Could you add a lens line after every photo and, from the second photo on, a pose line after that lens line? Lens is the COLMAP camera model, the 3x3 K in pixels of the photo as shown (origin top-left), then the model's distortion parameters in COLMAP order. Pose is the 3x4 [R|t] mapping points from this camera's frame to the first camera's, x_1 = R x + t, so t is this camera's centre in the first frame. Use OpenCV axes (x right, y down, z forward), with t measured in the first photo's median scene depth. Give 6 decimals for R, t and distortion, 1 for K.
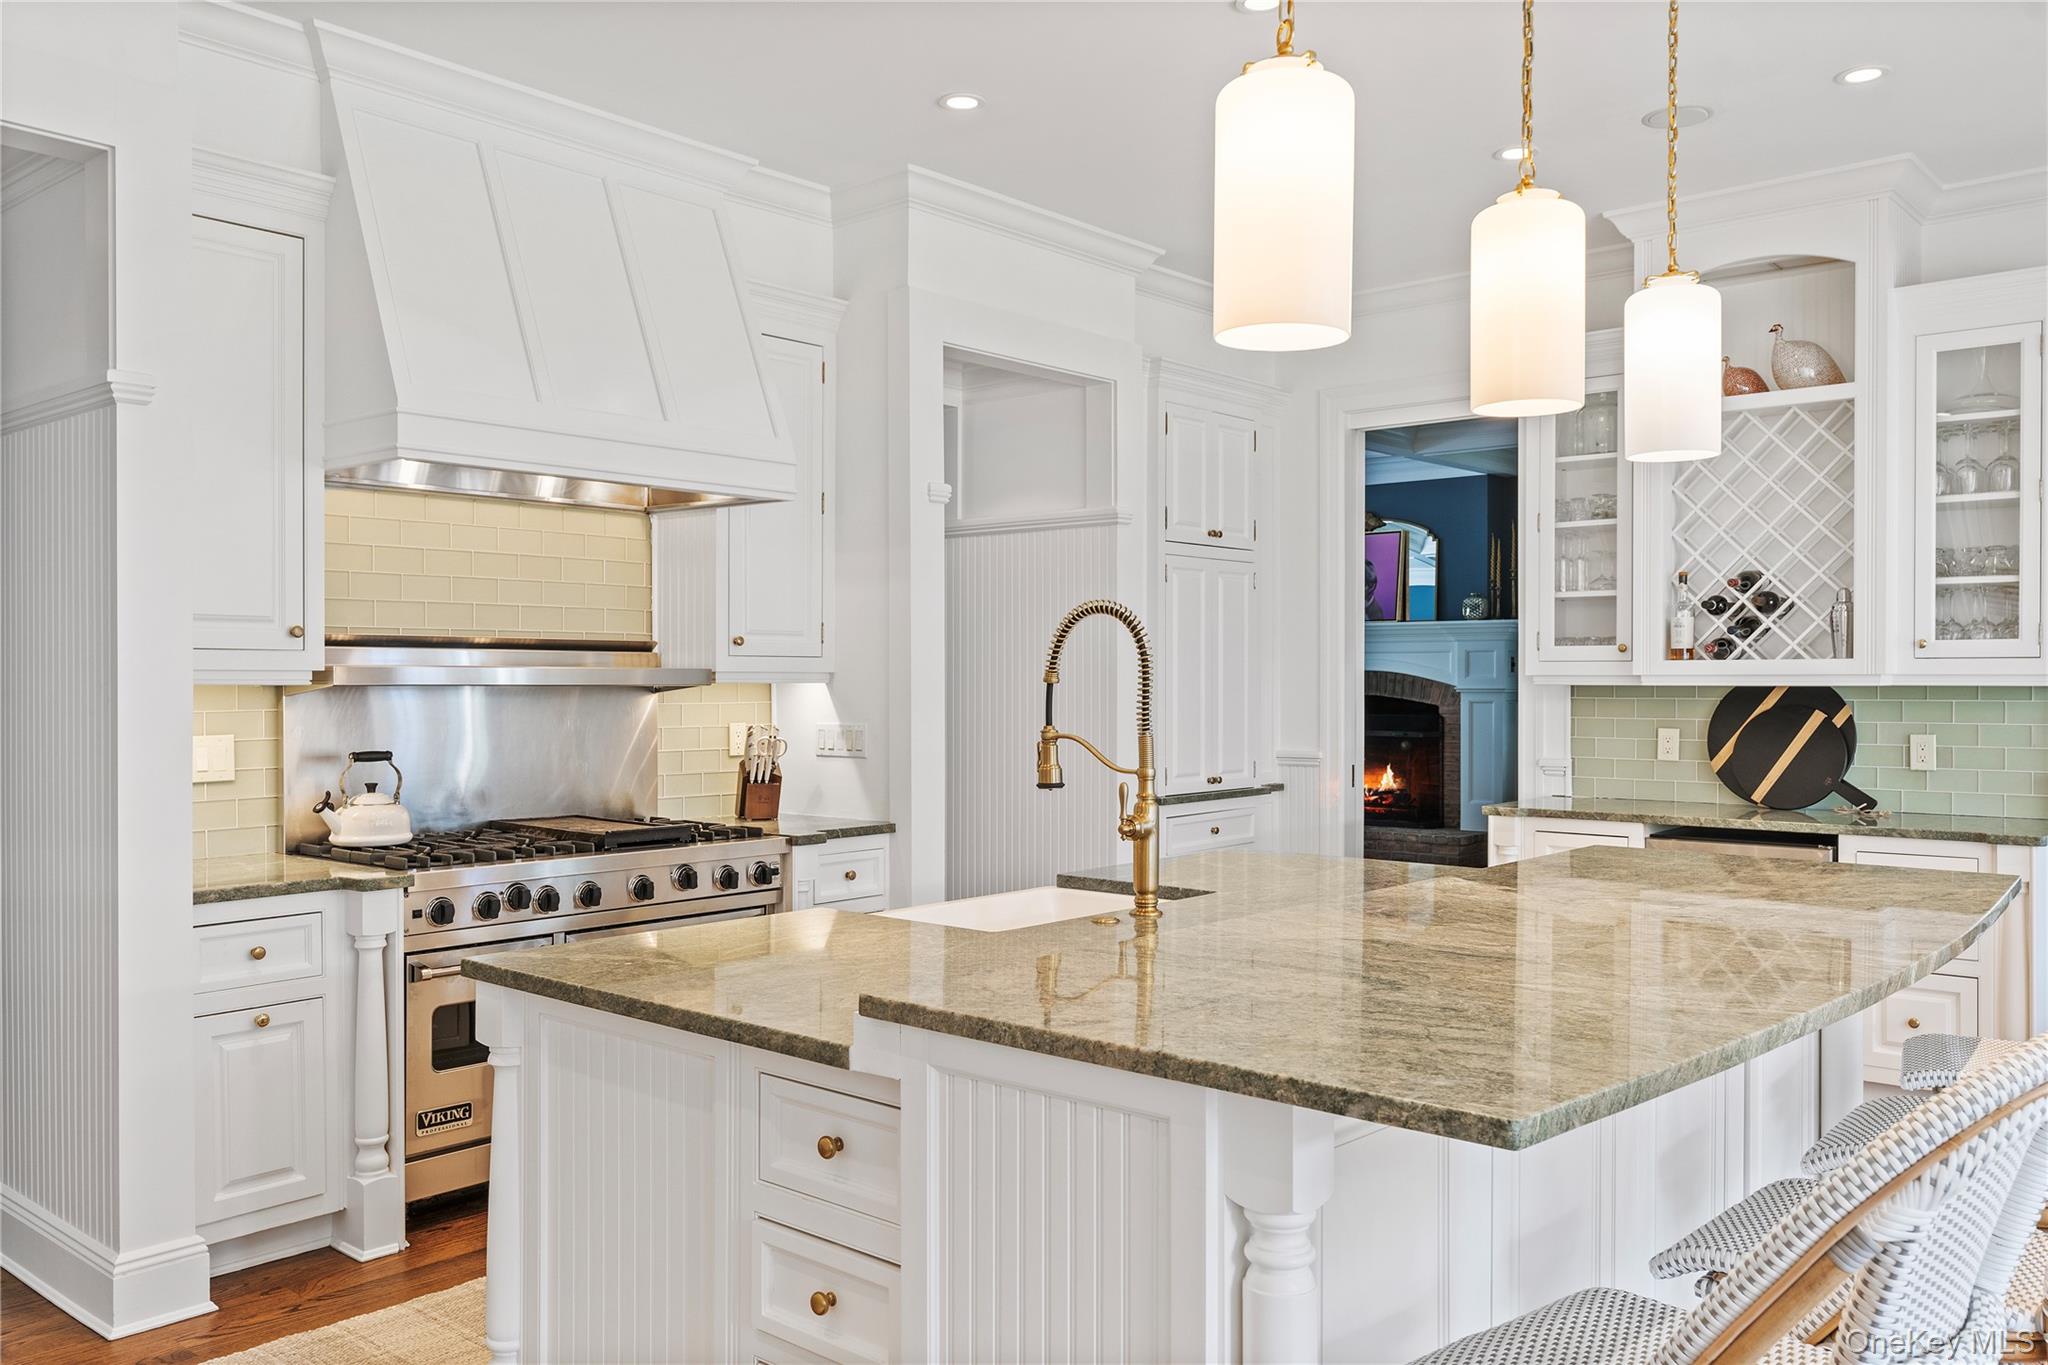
lens RADIAL K [[1608.0, 0, 1019.8], [0, 1608.0, 683.0], [0, 0, 1]] dist [-0.011490, -0.002472]
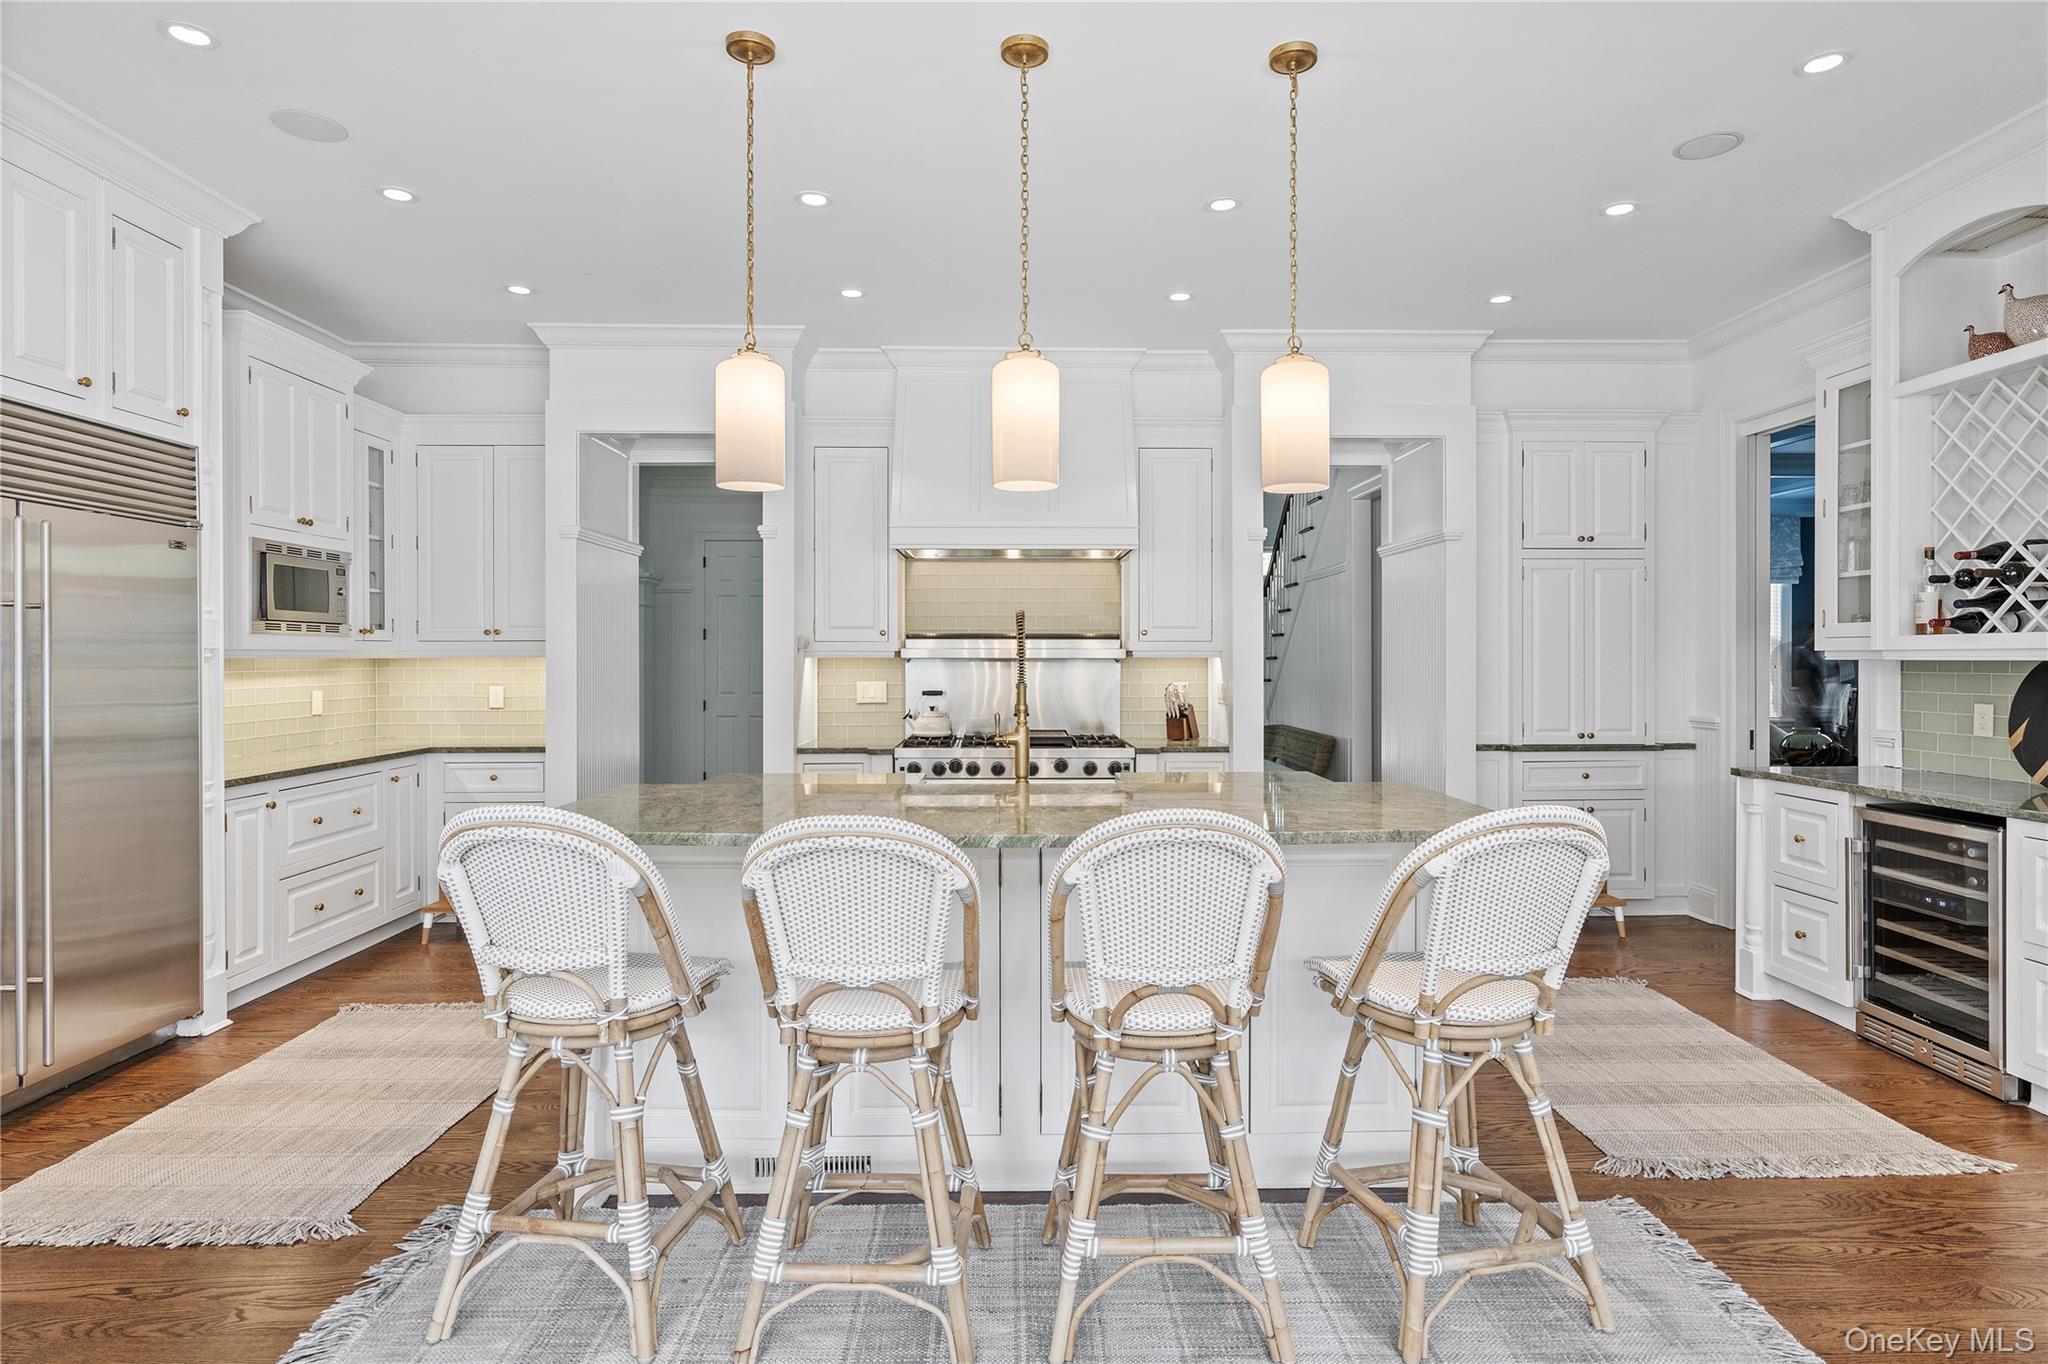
lens RADIAL K [[1081.3, 0, 1026.3], [0, 1081.3, 663.6], [0, 0, 1]] dist [0.003979, 0.000527]
pose [[0.671781, 0.003995, -0.740739, 0.513059], [-0.001639, 0.999991, 0.003907, 0.001983], [0.740748, -0.001410, 0.671782, 0.123332]]
